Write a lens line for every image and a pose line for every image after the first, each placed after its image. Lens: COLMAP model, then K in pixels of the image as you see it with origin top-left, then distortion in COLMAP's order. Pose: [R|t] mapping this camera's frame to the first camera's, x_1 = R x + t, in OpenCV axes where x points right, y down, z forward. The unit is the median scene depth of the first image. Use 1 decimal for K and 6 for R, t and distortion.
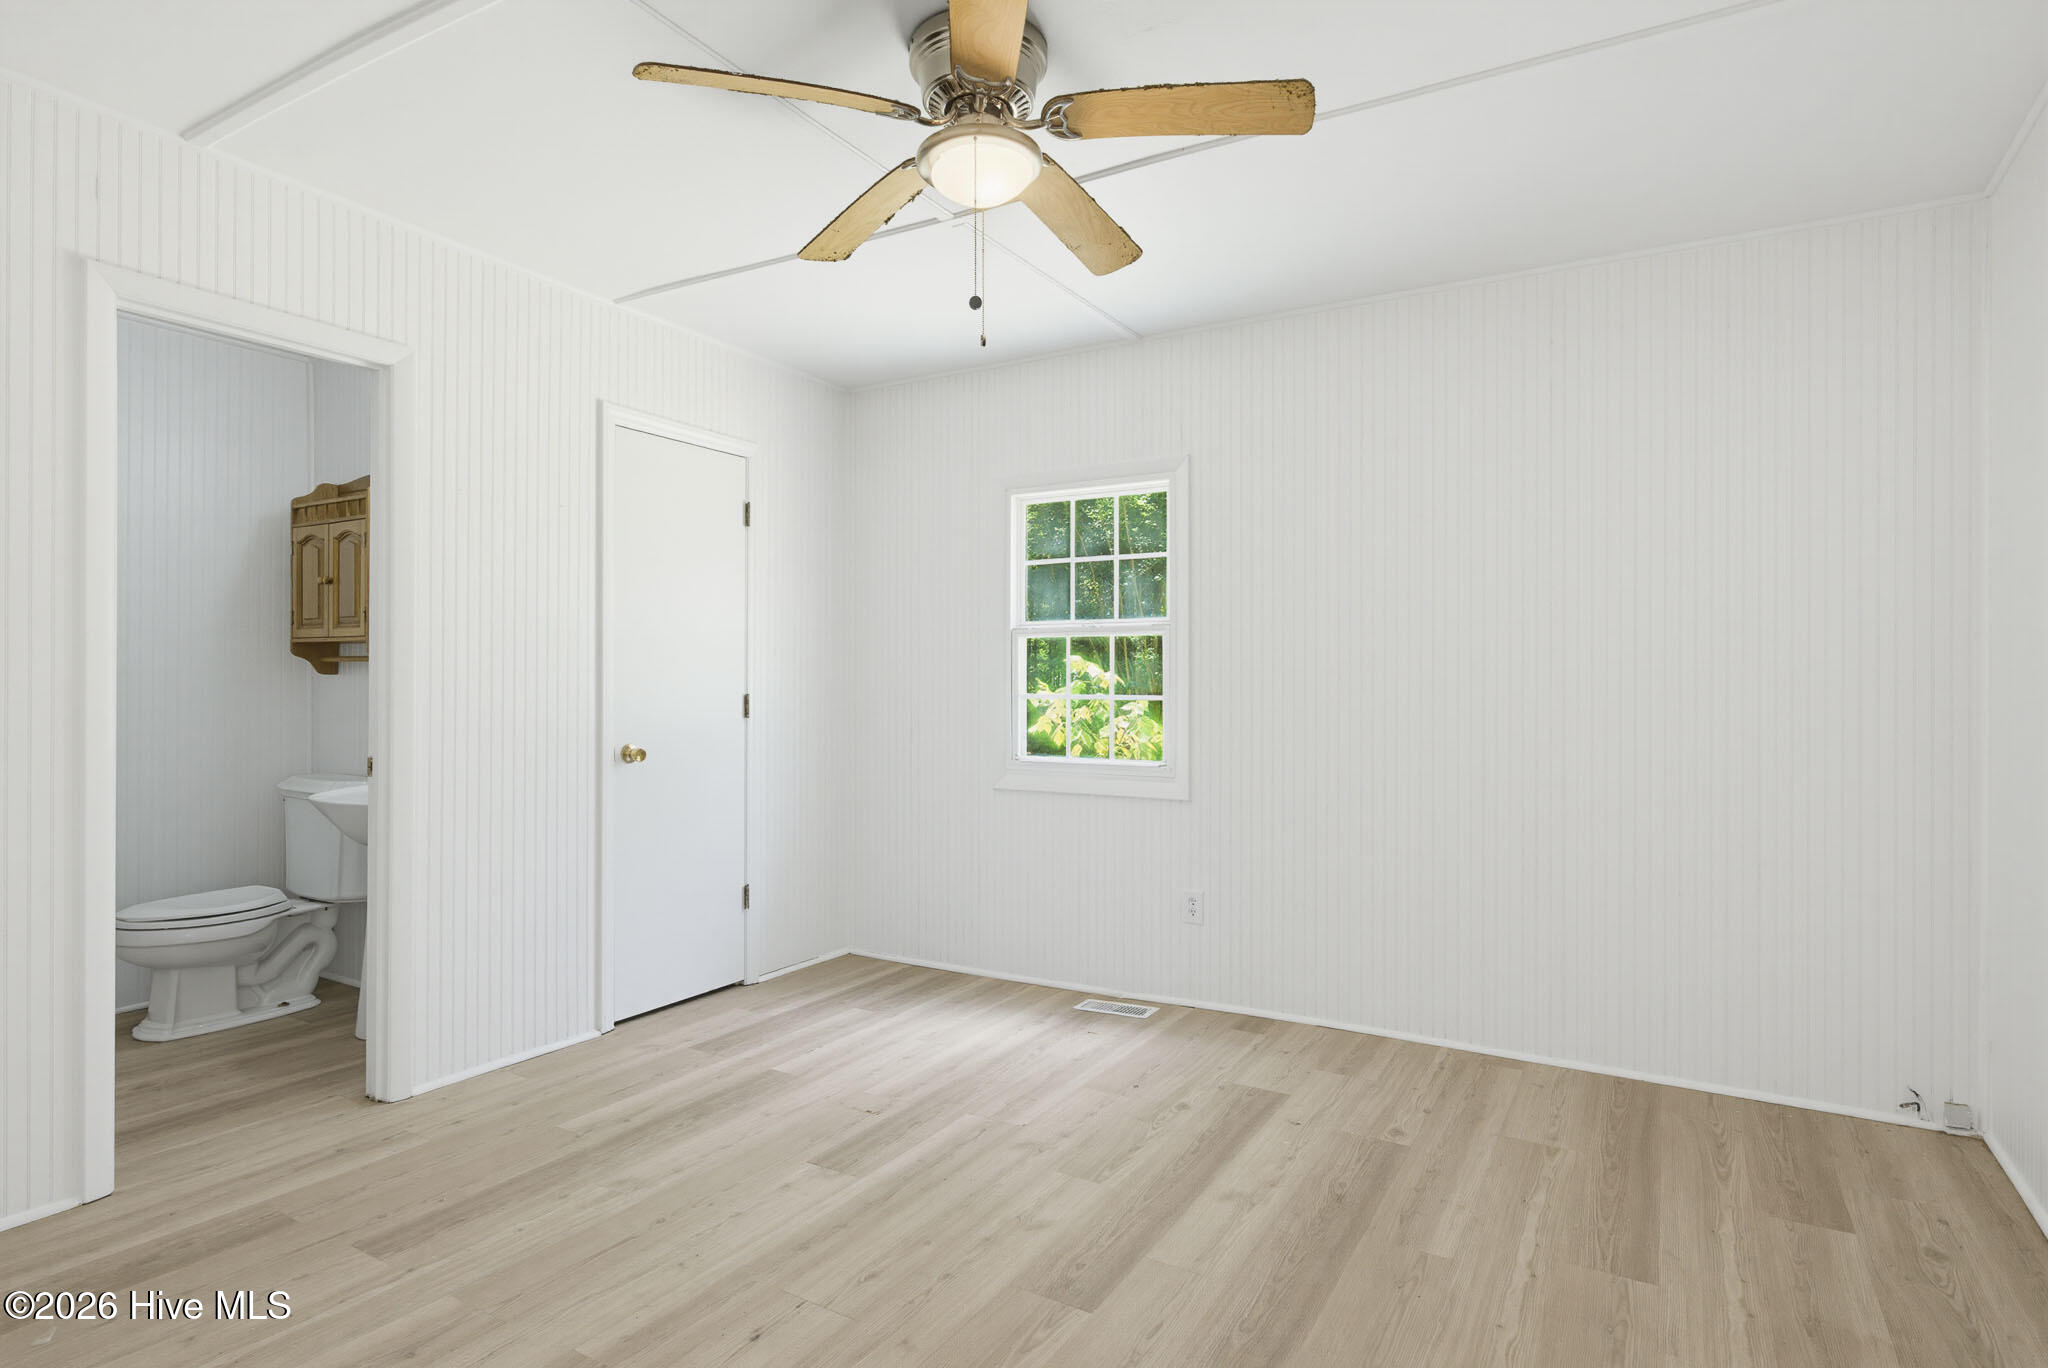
lens RADIAL K [[1066.4, 0, 1024.0], [0, 1066.4, 684.0], [0, 0, 1]] dist [-0.001117, 0.001586]
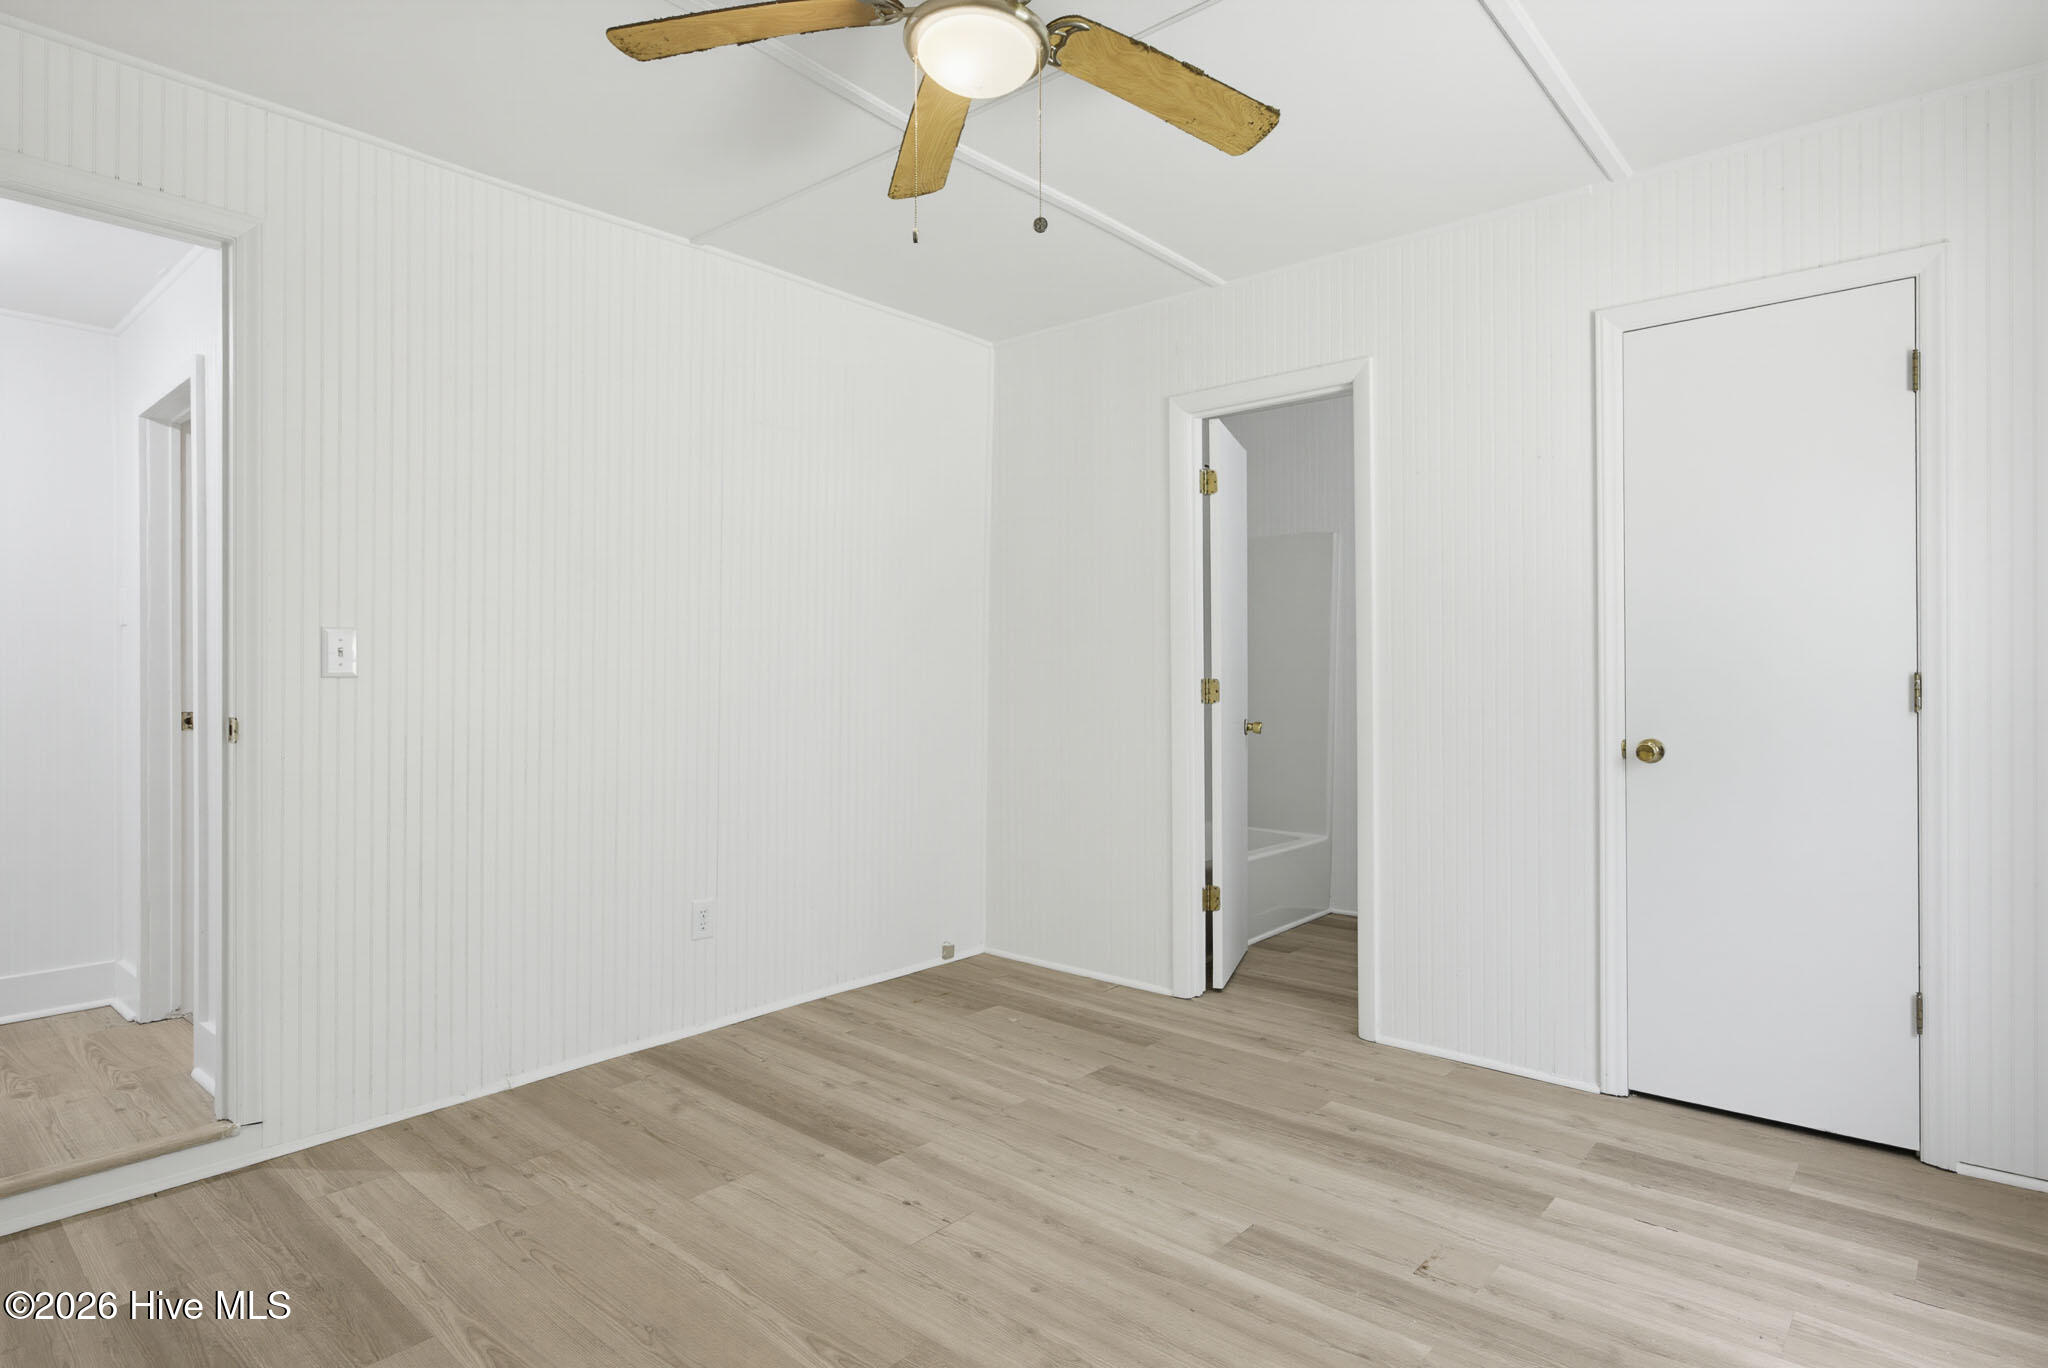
lens RADIAL K [[1066.4, 0, 1024.0], [0, 1066.4, 684.0], [0, 0, 1]] dist [-0.001117, 0.001586]
pose [[-0.171286, -0.001122, -0.985221, 0.591426], [0.001745, 0.999997, -0.001442, 0.022484], [0.985220, -0.001966, -0.171284, 0.875394]]
